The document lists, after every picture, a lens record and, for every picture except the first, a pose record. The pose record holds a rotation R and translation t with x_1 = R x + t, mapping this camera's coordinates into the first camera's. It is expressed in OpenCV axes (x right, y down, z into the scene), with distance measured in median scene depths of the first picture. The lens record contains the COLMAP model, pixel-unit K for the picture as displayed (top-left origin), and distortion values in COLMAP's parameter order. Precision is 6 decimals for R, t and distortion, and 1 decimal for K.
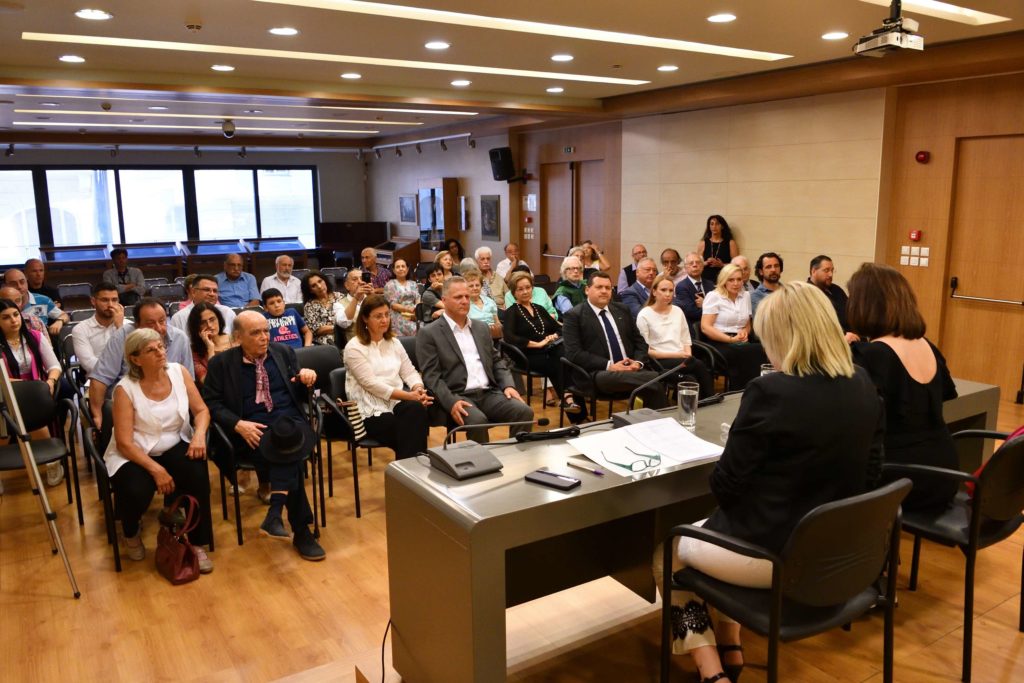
lens RADIAL K [[795.6, 0, 491.5], [0, 795.6, 342.3], [0, 0, 1]] dist [-0.000253, -0.056112]
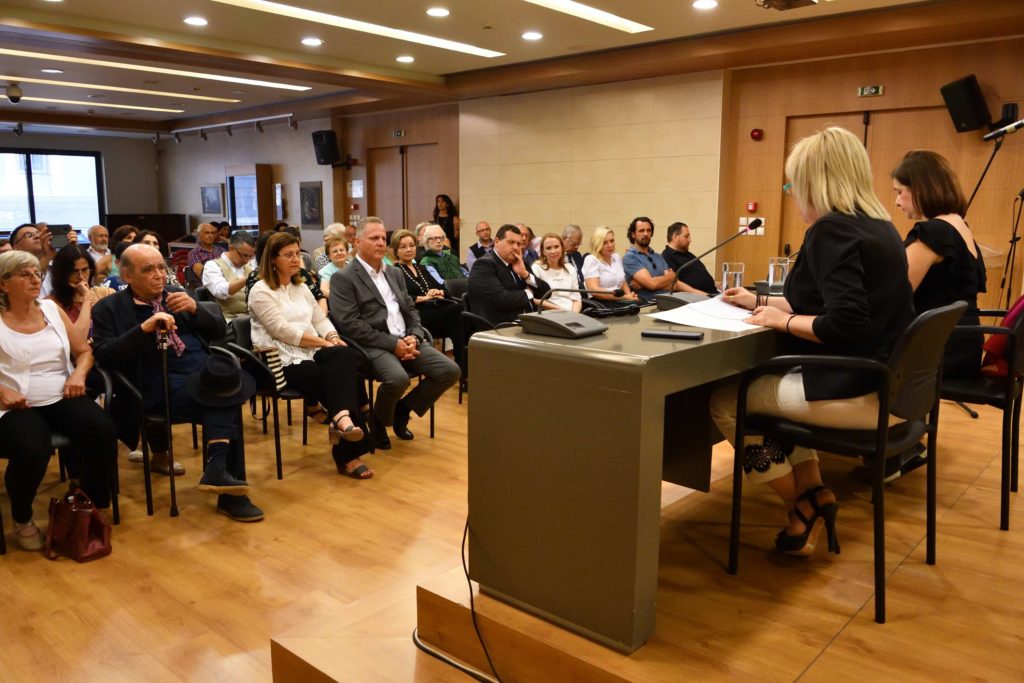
lens RADIAL K [[795.6, 0, 491.5], [0, 795.6, 342.3], [0, 0, 1]] dist [-0.000253, -0.056112]
pose [[0.963109, -0.027647, 0.267686, -0.083567], [0.032316, 0.999392, -0.013052, 0.042420], [-0.267163, 0.021221, 0.963418, 0.041709]]
